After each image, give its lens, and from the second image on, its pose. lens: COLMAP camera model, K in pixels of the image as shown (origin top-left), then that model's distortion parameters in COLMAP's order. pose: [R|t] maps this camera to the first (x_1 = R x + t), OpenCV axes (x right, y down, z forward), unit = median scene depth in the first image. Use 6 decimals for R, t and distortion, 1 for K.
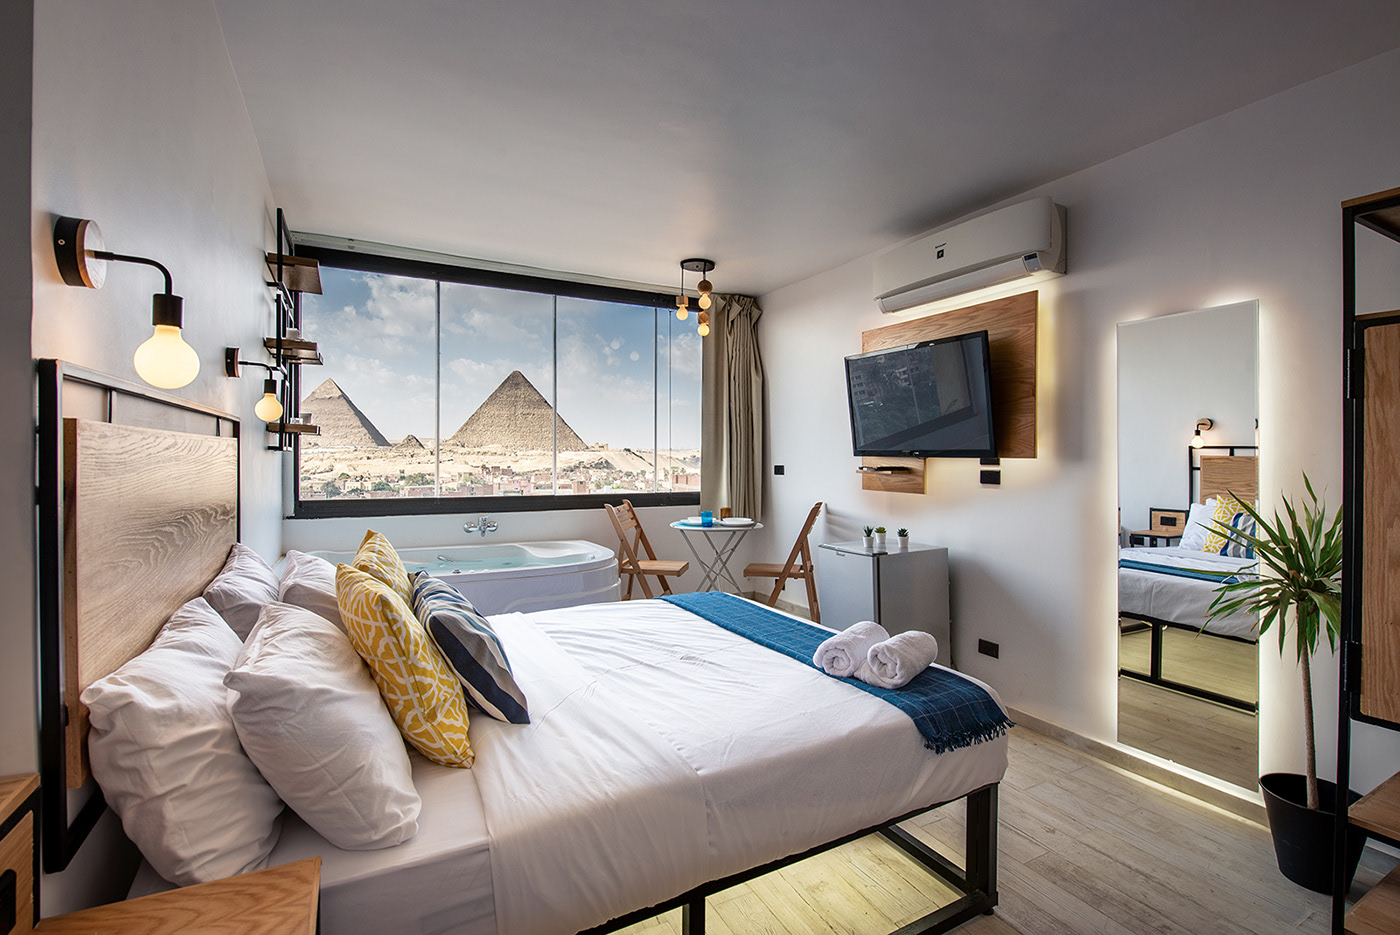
lens RADIAL K [[658.5, 0, 700.0], [0, 658.5, 467.5], [0, 0, 1]] dist [-0.020754, -0.000999]
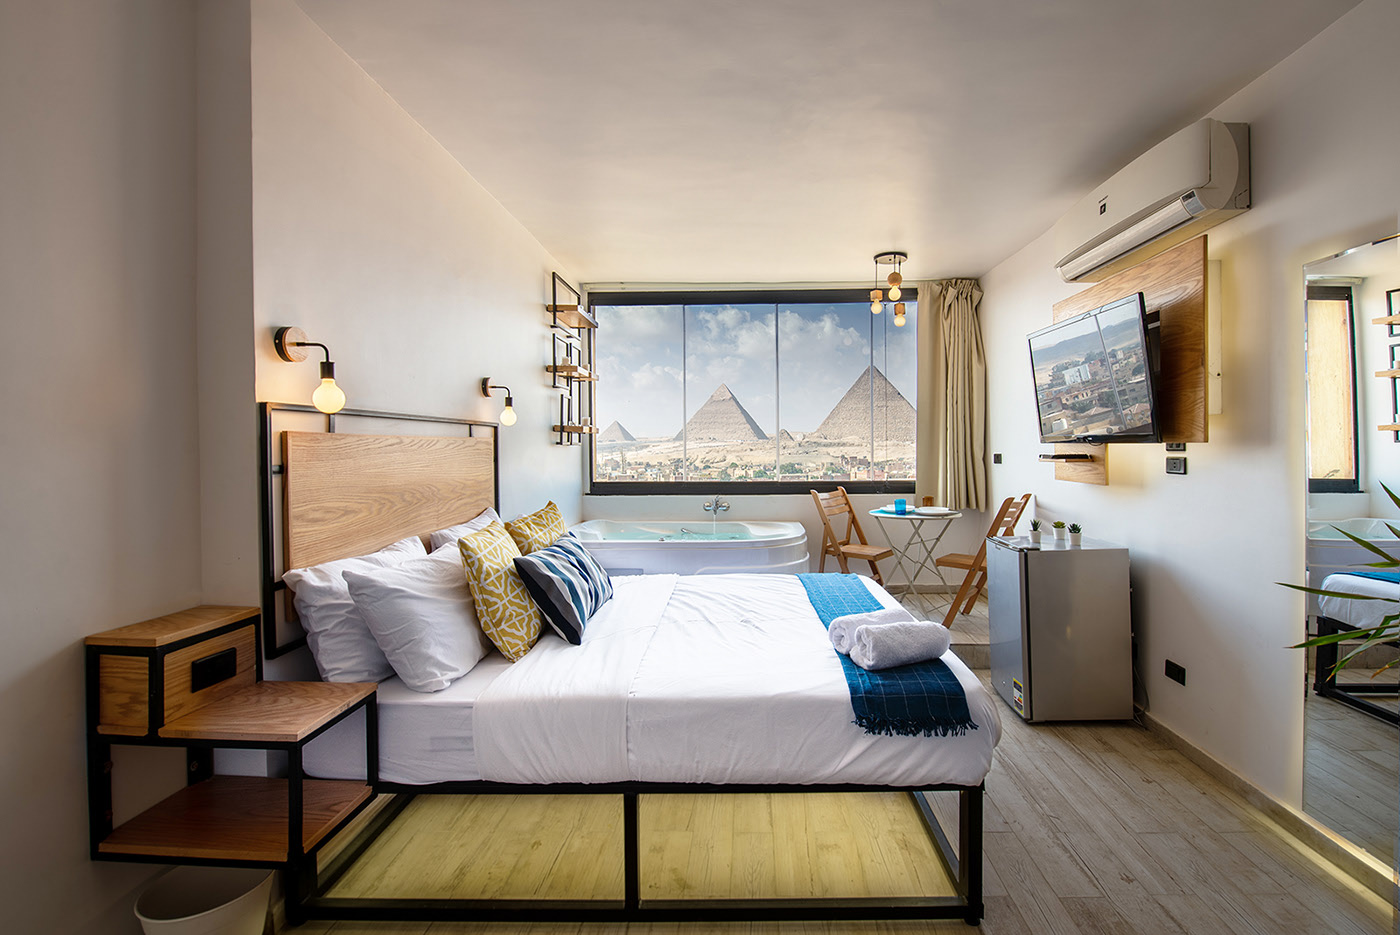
lens RADIAL K [[626.5, 0, 700.0], [0, 626.5, 467.5], [0, 0, 1]] dist [-0.024938, -0.000133]
pose [[0.852291, 0.005488, -0.523040, 0.341816], [0.002762, 0.999884, 0.014992, 0.002998], [0.523061, -0.014222, 0.852176, 0.020630]]
